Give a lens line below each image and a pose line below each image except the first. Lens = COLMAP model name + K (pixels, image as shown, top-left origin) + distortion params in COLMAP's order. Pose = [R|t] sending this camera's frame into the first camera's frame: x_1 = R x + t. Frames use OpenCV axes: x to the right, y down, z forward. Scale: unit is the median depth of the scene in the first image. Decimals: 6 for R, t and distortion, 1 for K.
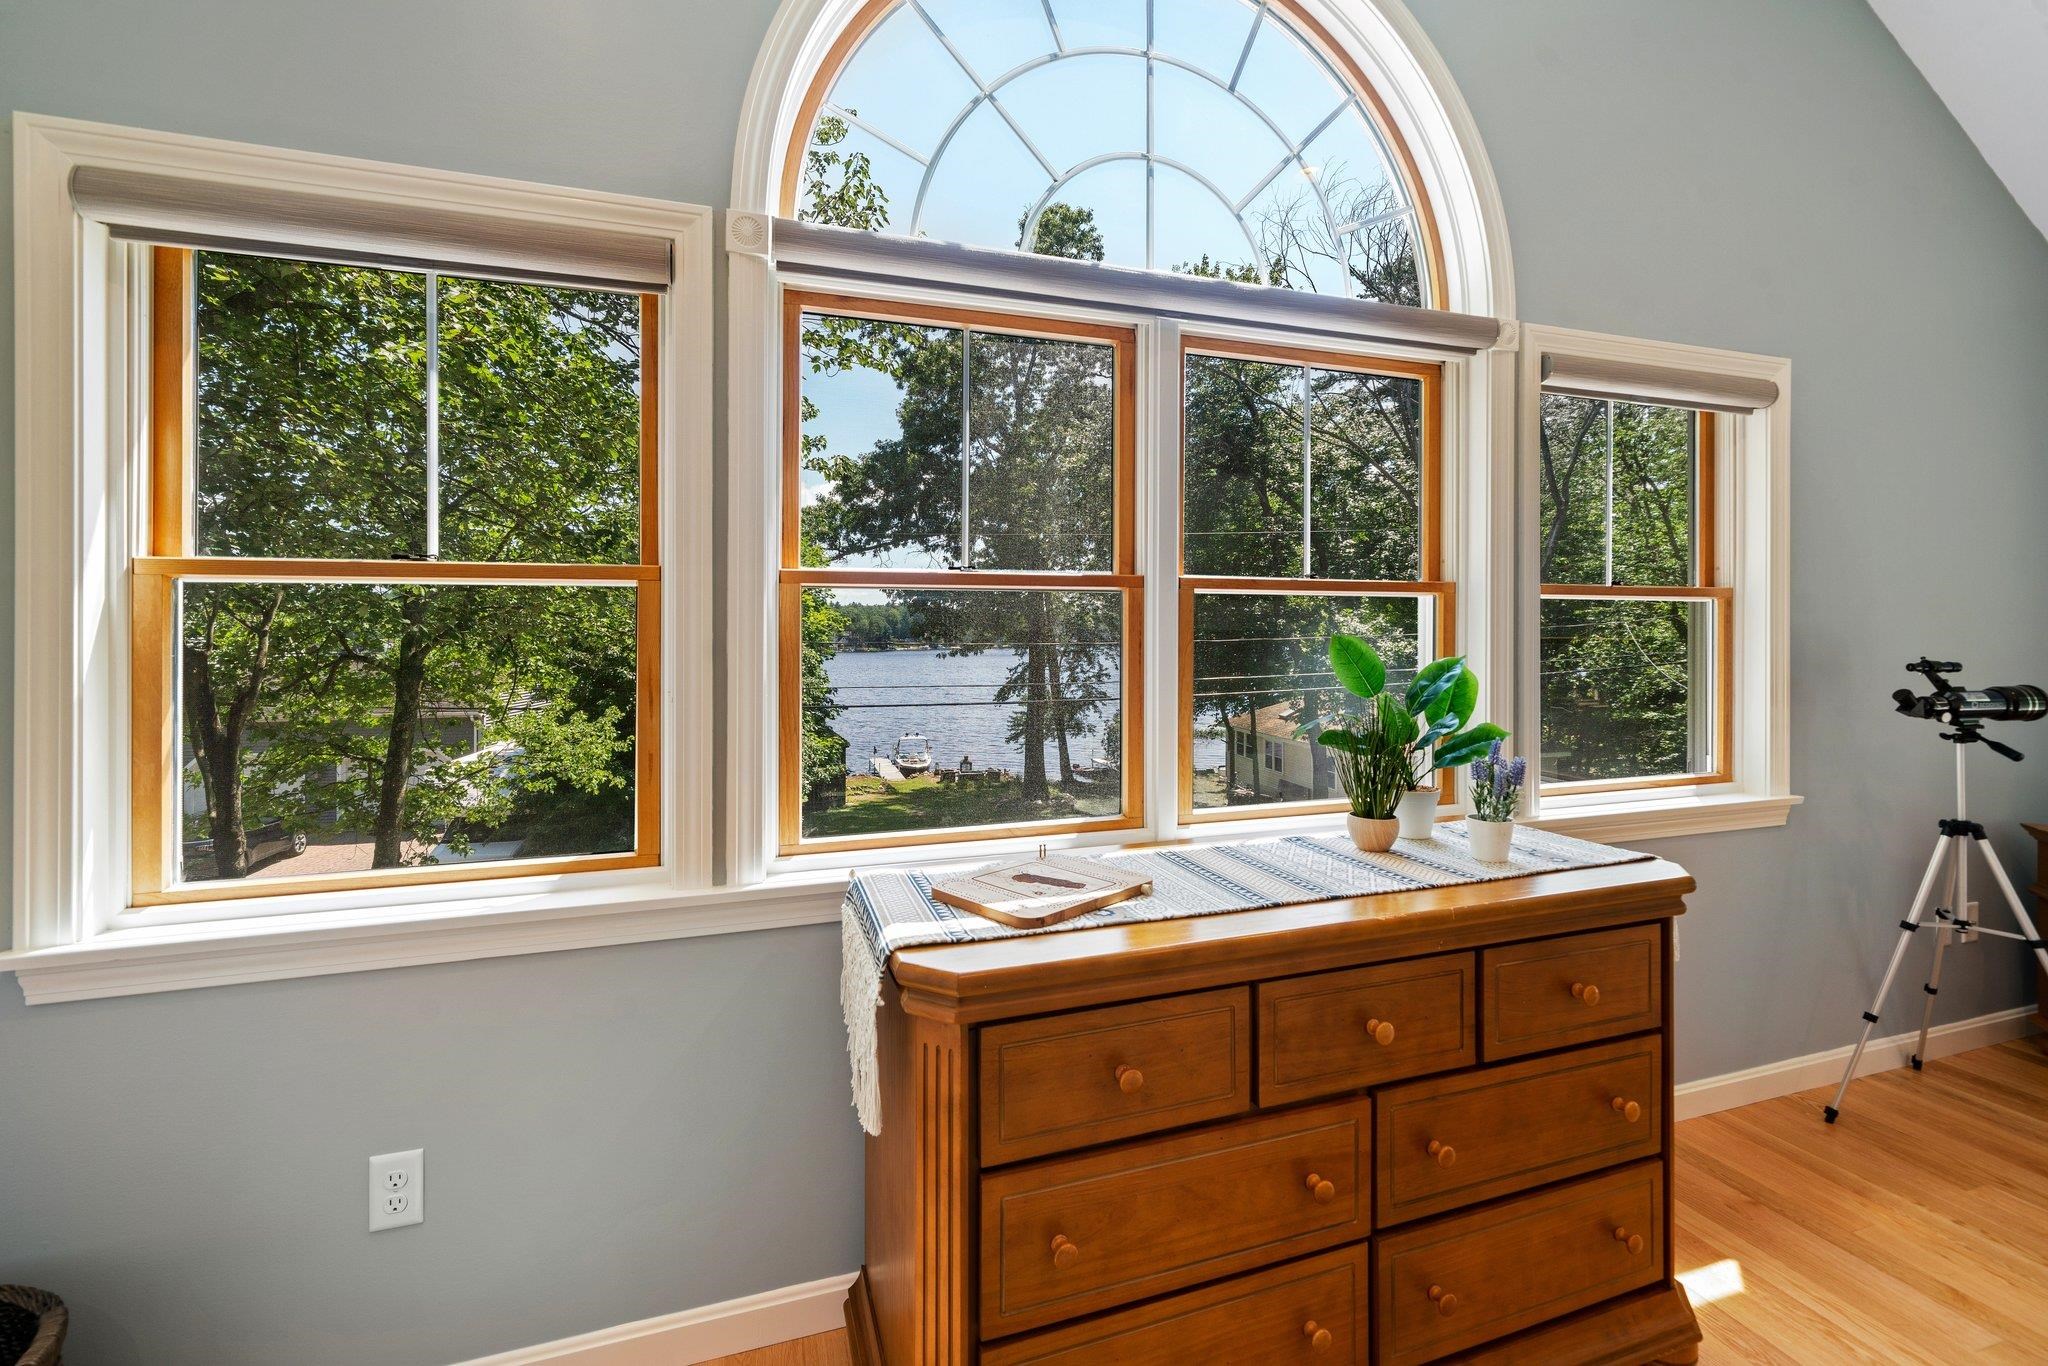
lens RADIAL K [[874.9, 0, 1020.3], [0, 874.9, 637.3], [0, 0, 1]] dist [0.001461, 0.000191]
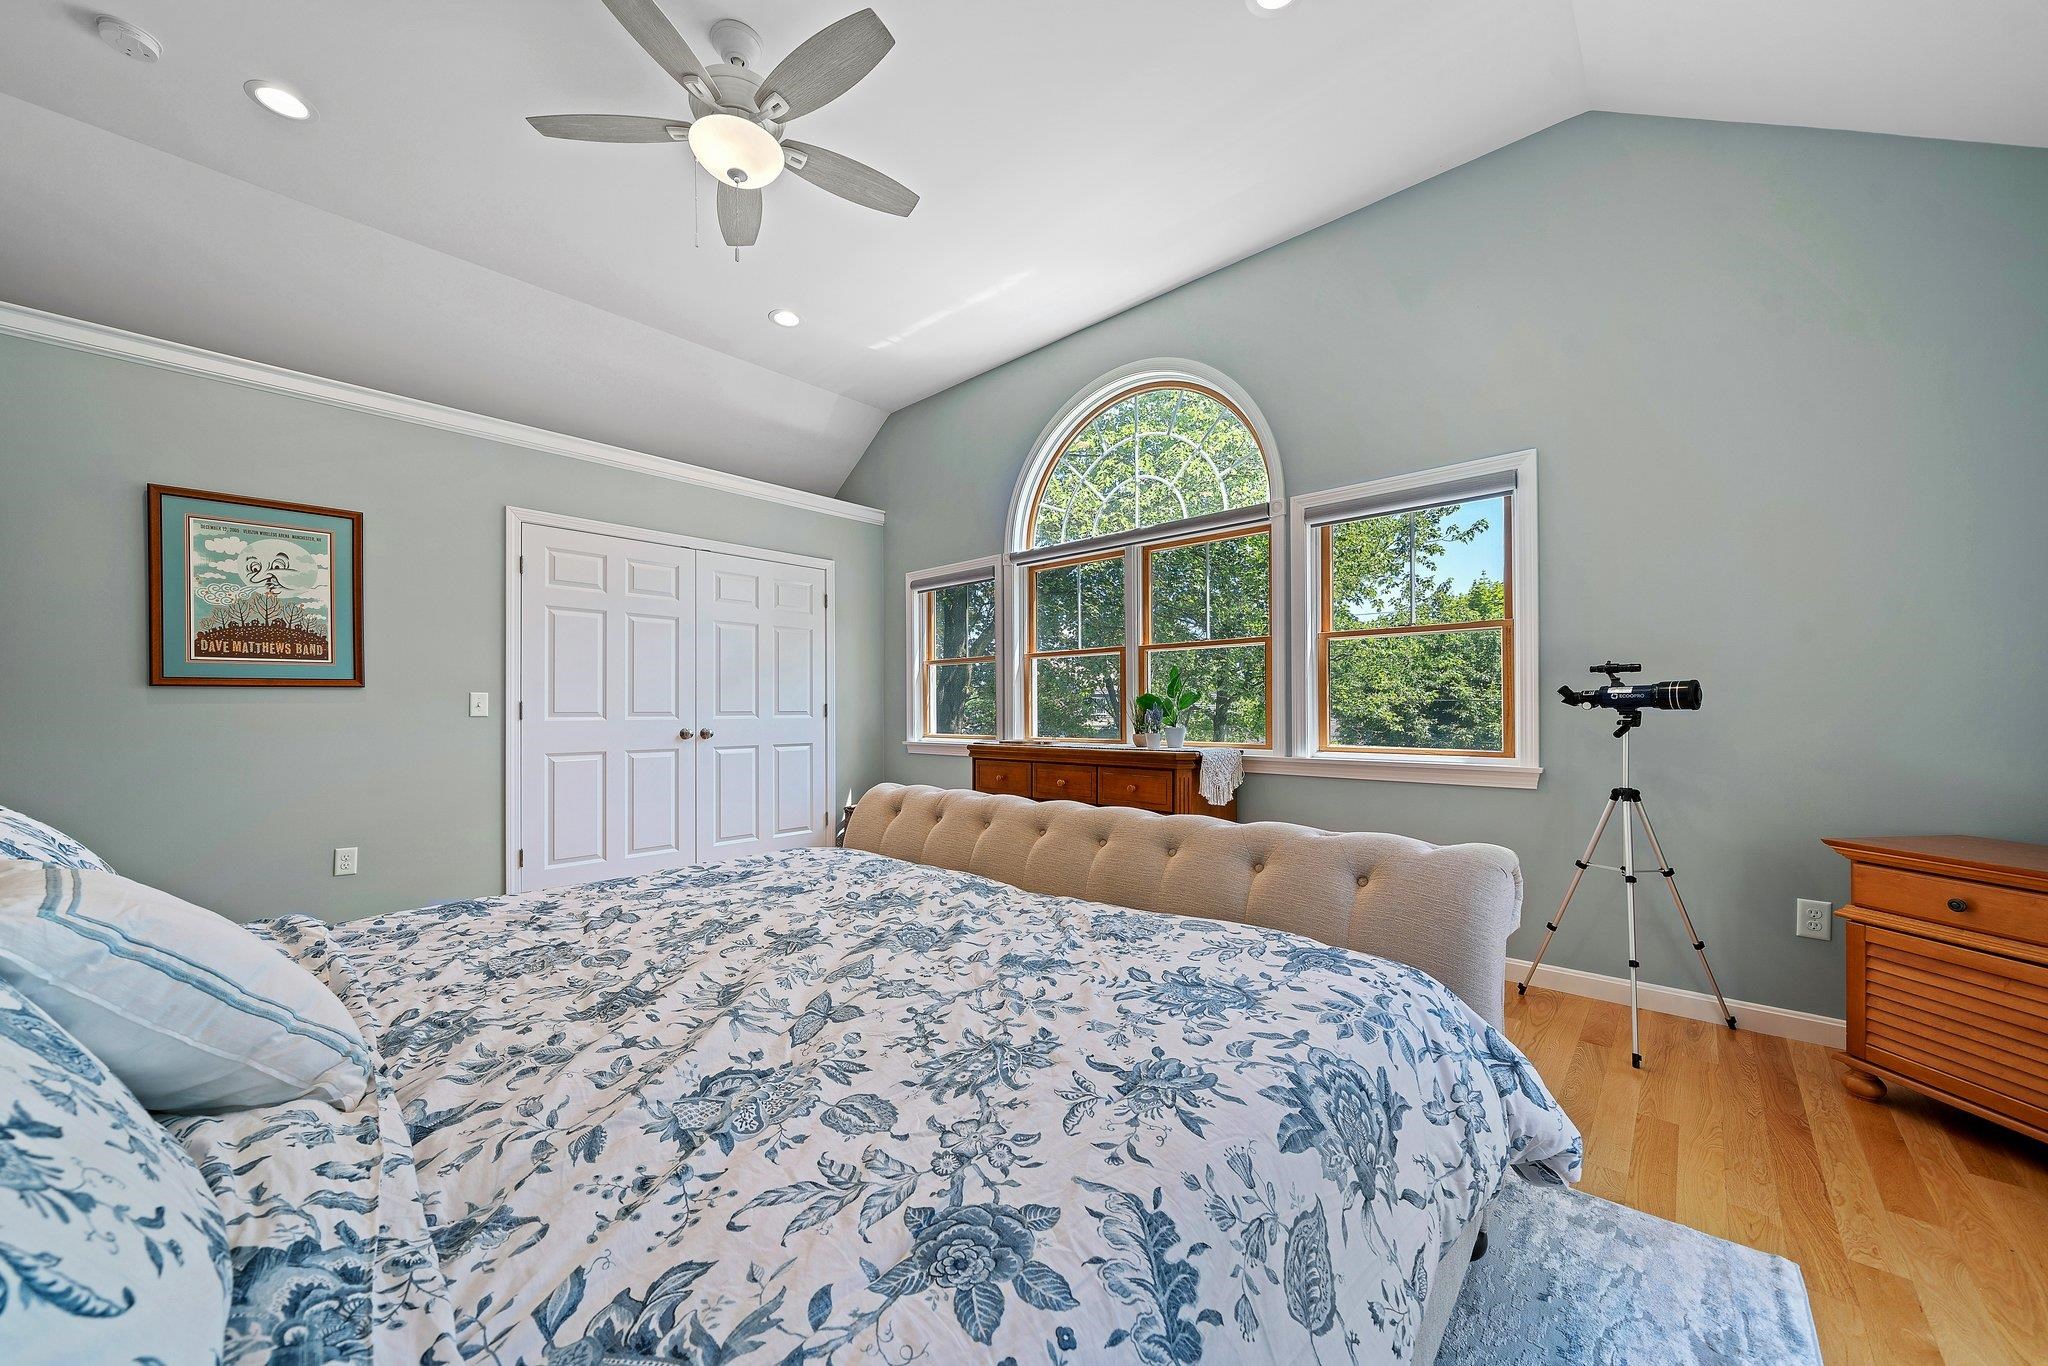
lens RADIAL K [[752.5, 0, 1024.0], [0, 752.5, 683.0], [0, 0, 1]] dist [-0.000289, -0.000014]
pose [[0.495981, -0.025220, -0.867967, 1.593272], [0.011102, 0.999681, -0.022703, 0.070859], [0.868263, 0.001624, 0.496102, -0.297959]]
